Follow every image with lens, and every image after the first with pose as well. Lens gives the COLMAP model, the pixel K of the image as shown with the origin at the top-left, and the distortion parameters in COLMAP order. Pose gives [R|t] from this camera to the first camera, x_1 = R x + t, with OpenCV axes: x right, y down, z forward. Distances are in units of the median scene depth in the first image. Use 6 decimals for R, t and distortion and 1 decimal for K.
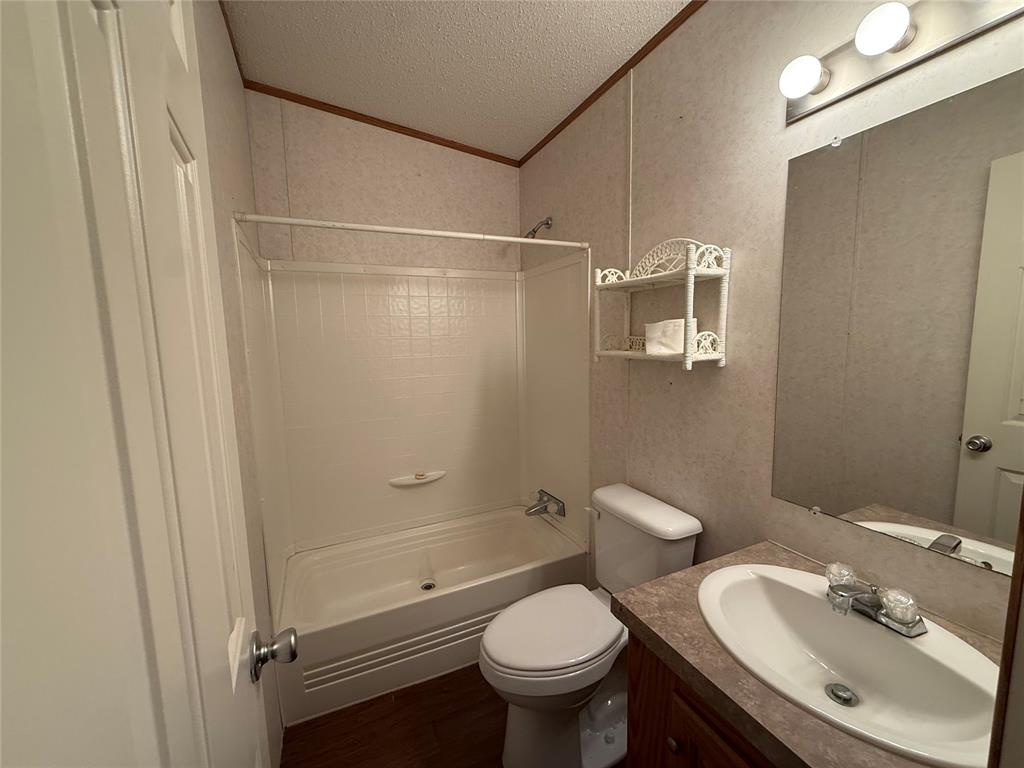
lens RADIAL K [[403.9, 0, 497.6], [0, 403.9, 382.6], [0, 0, 1]] dist [-0.000918, -0.000051]
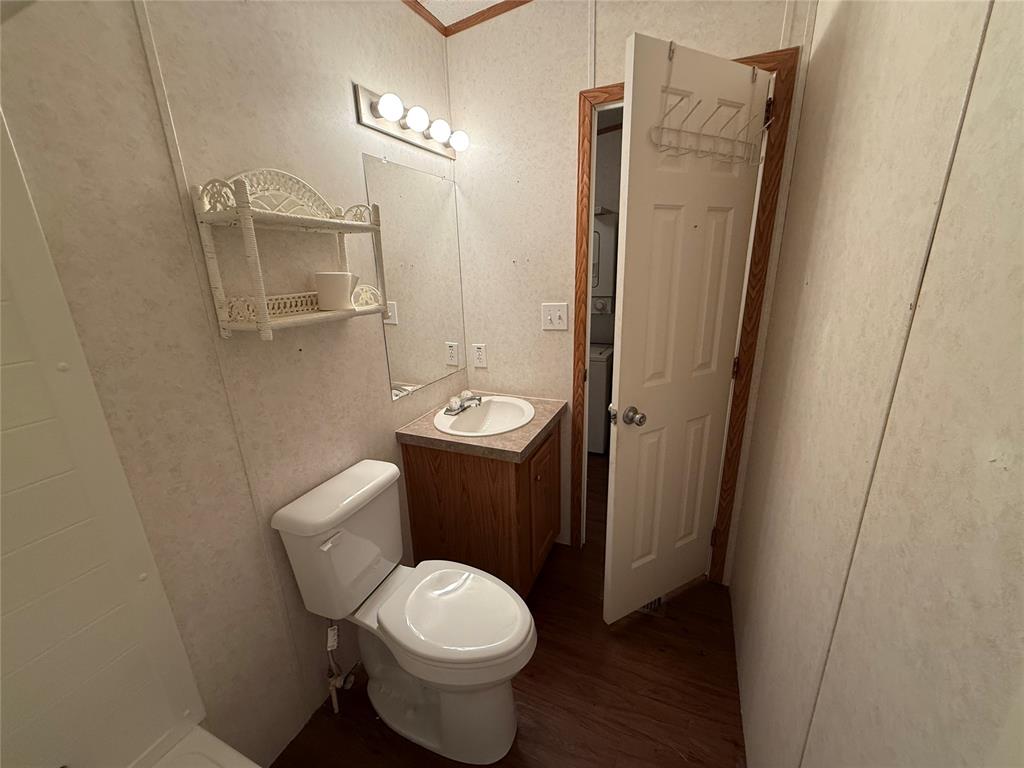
lens RADIAL K [[405.9, 0, 509.1], [0, 405.9, 386.1], [0, 0, 1]] dist [0.000626, -0.000067]
pose [[-0.672742, -0.162802, 0.721744, -0.530282], [0.135364, 0.931944, 0.336389, -0.165792], [-0.727389, 0.324001, -0.604920, 1.302620]]
